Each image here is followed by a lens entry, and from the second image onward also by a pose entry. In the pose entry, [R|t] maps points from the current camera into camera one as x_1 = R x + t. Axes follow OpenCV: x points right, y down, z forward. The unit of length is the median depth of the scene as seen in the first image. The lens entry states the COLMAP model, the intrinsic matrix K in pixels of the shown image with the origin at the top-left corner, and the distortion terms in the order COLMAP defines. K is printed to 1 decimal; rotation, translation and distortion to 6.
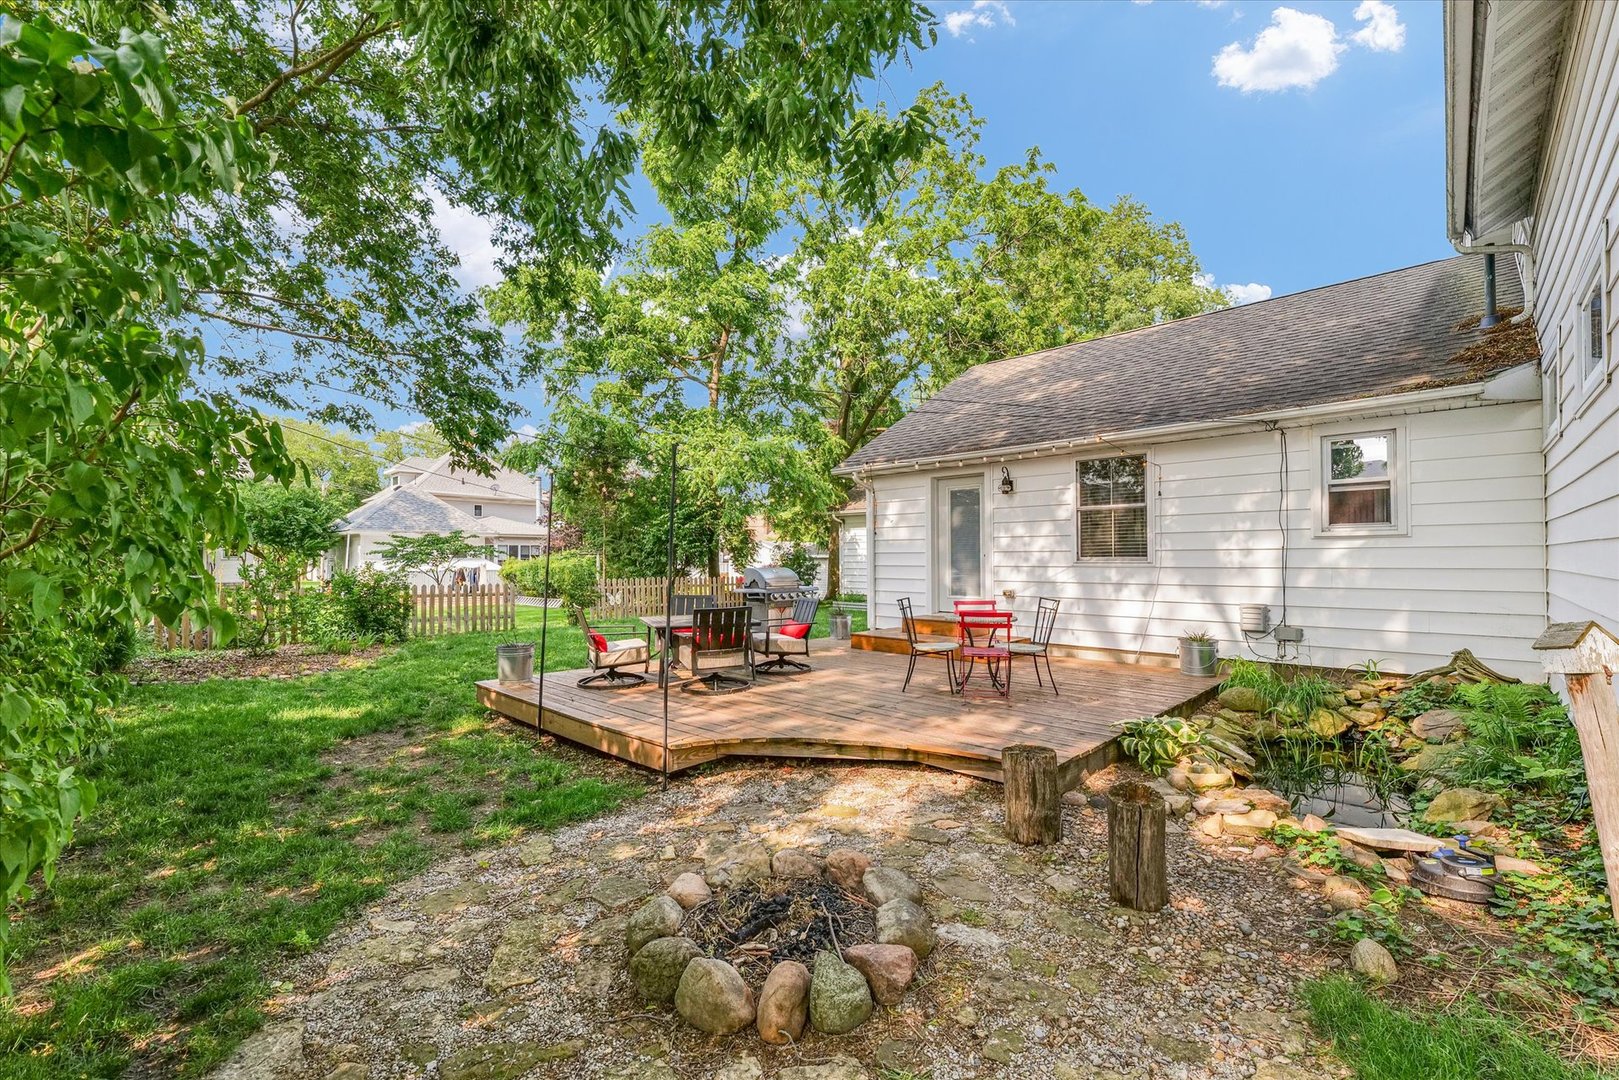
lens RADIAL K [[680.0, 0, 809.5], [0, 680.0, 540.0], [0, 0, 1]] dist [-0.000084, -0.000048]
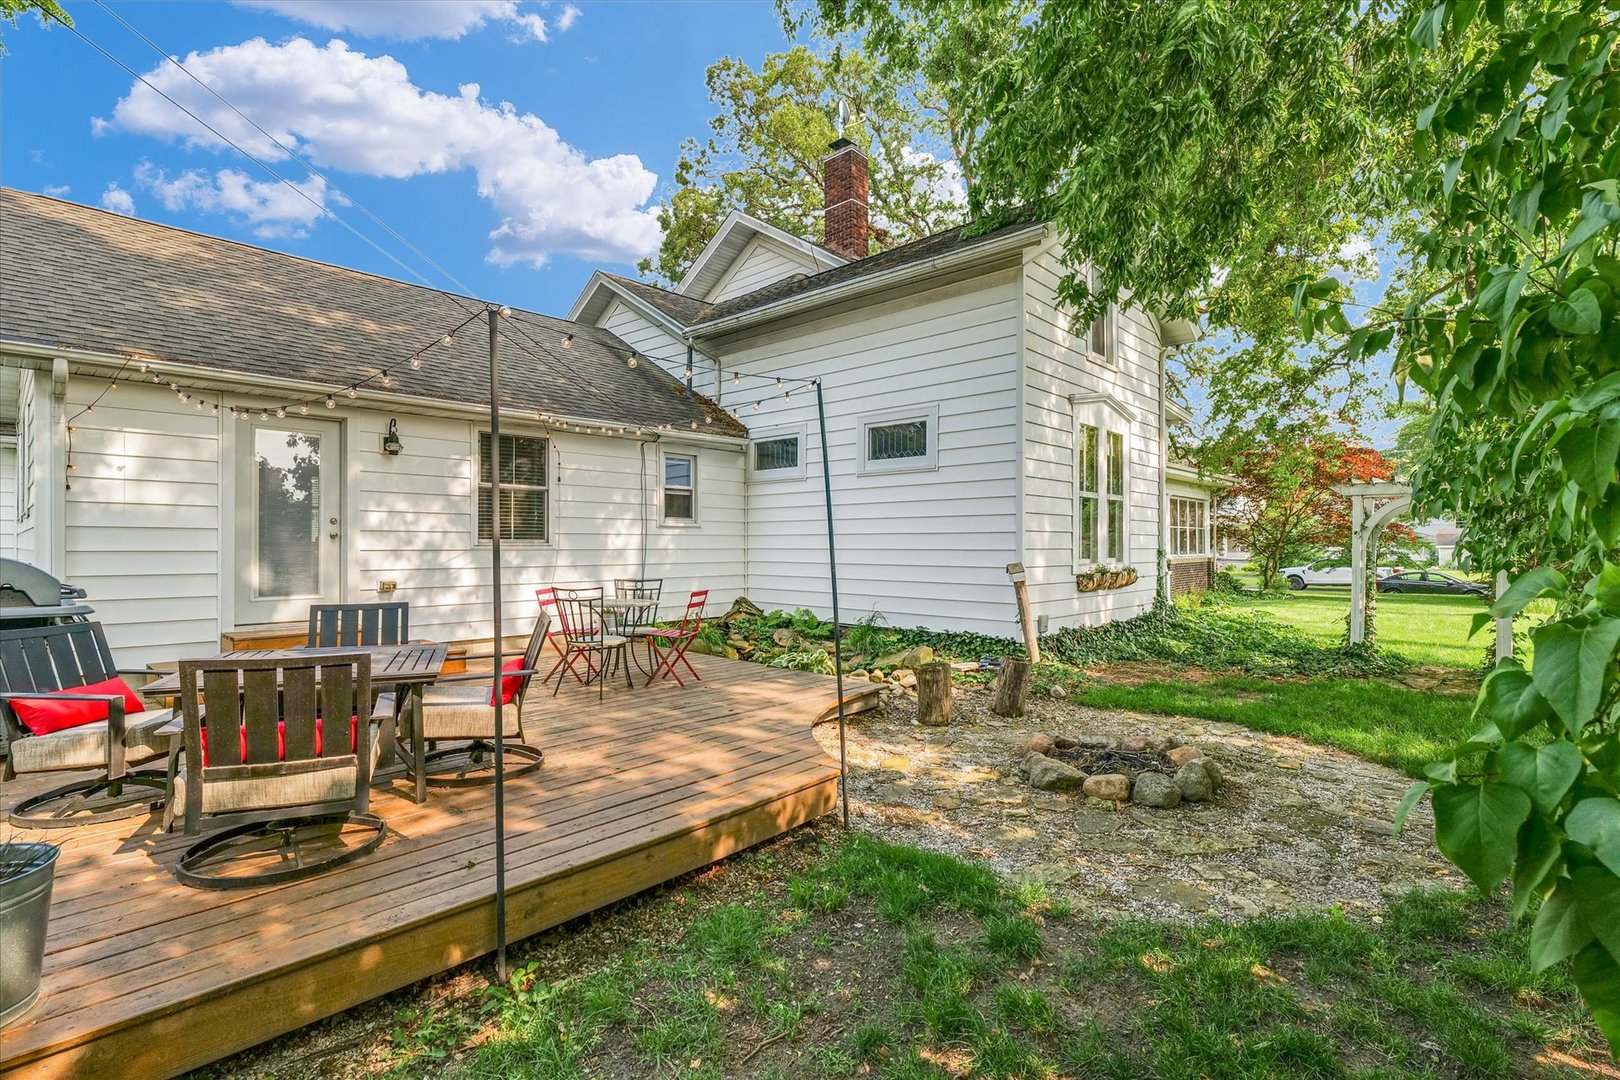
lens RADIAL K [[745.4, 0, 810.0], [0, 745.4, 540.0], [0, 0, 1]] dist [0.000237, 0.000013]
pose [[-0.010765, 0.009517, 0.999897, -0.630626], [-0.027636, 0.999570, -0.009812, 0.025095], [-0.999560, -0.027738, -0.010497, 0.617822]]
